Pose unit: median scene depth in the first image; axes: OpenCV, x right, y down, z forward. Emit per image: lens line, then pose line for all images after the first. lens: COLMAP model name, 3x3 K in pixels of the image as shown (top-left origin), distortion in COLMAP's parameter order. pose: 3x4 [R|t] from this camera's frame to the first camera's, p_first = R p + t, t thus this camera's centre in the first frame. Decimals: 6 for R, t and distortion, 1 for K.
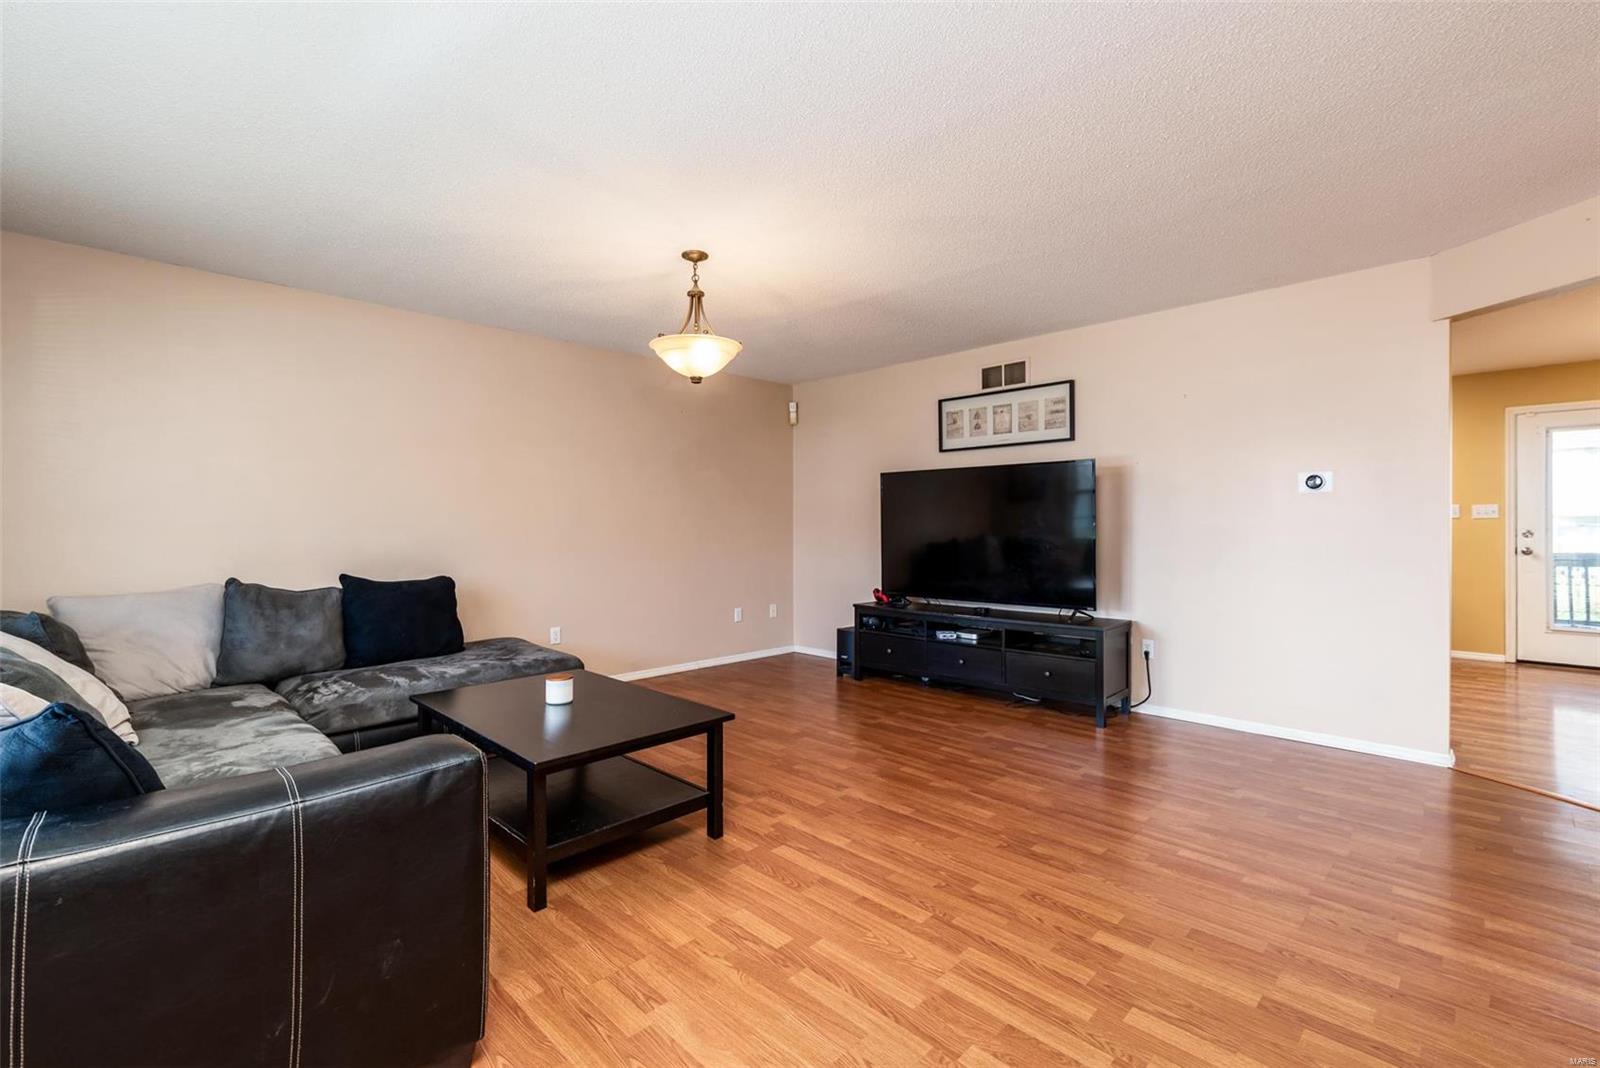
lens RADIAL K [[699.1, 0, 800.6], [0, 699.1, 527.7], [0, 0, 1]] dist [-0.000979, 0.000017]
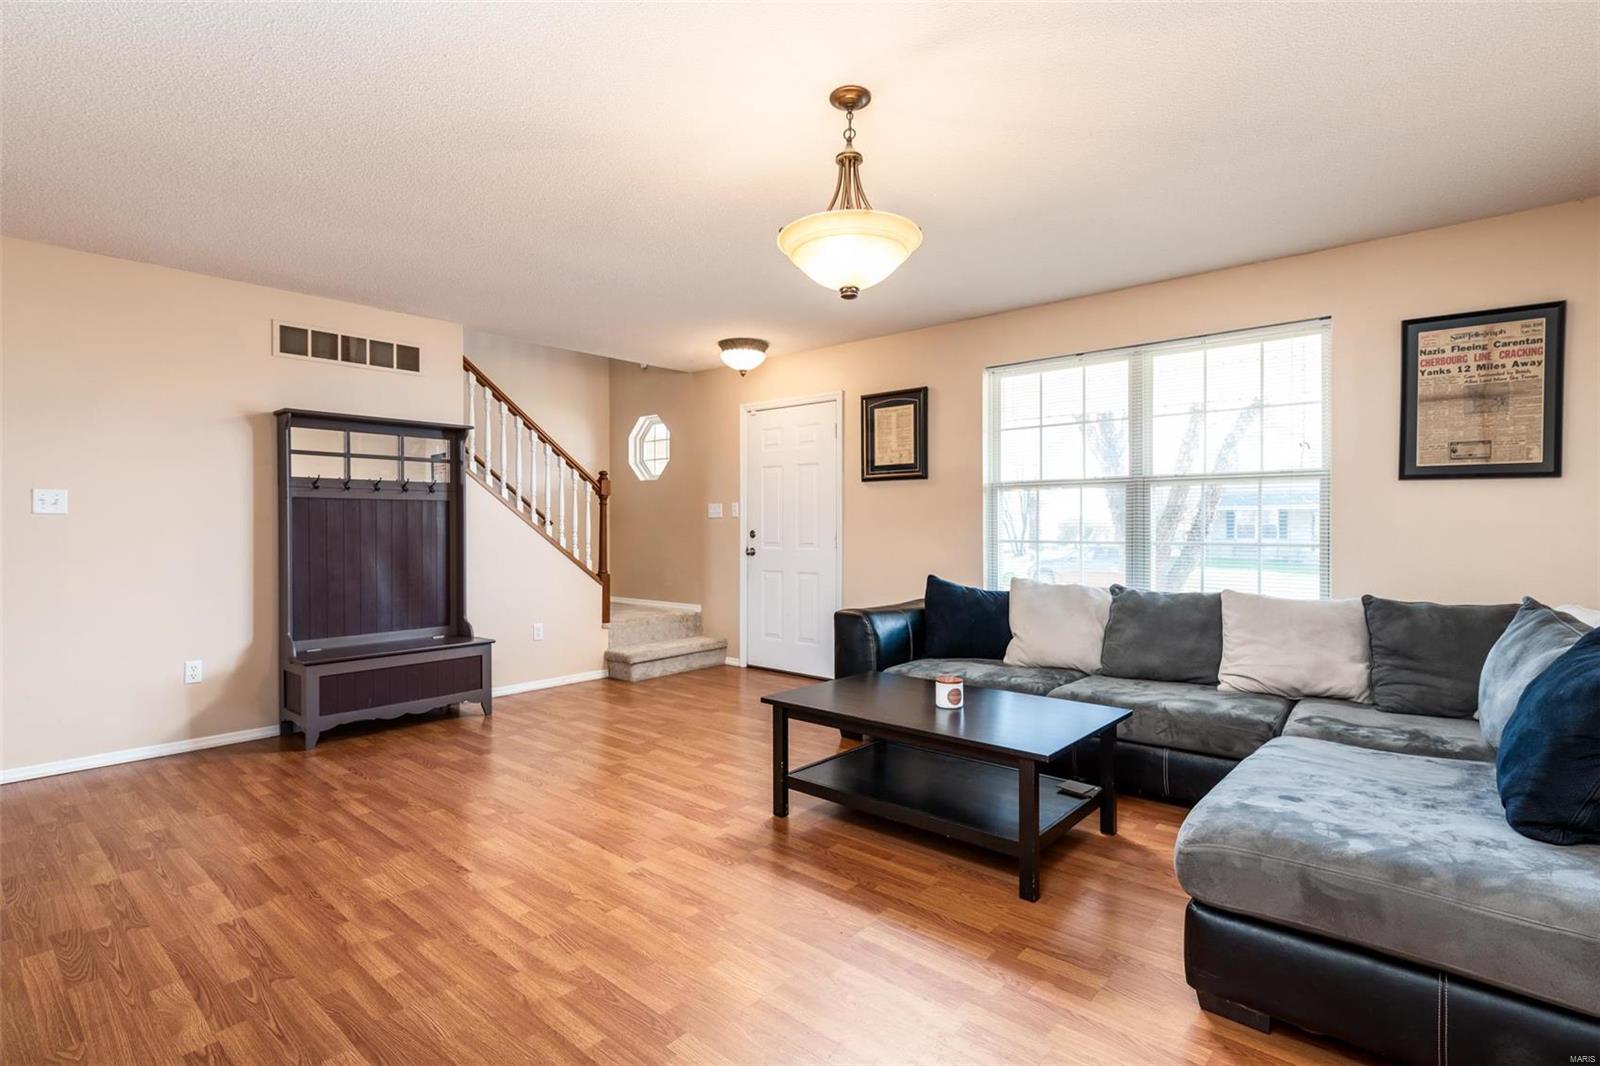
lens RADIAL K [[787.8, 0, 798.8], [0, 787.8, 529.5], [0, 0, 1]] dist [0.003720, -0.002061]
pose [[-0.997121, 0.007014, -0.075502, -0.054020], [0.006607, 0.999962, 0.005641, -0.000029], [0.075539, 0.005126, -0.997130, 1.913943]]
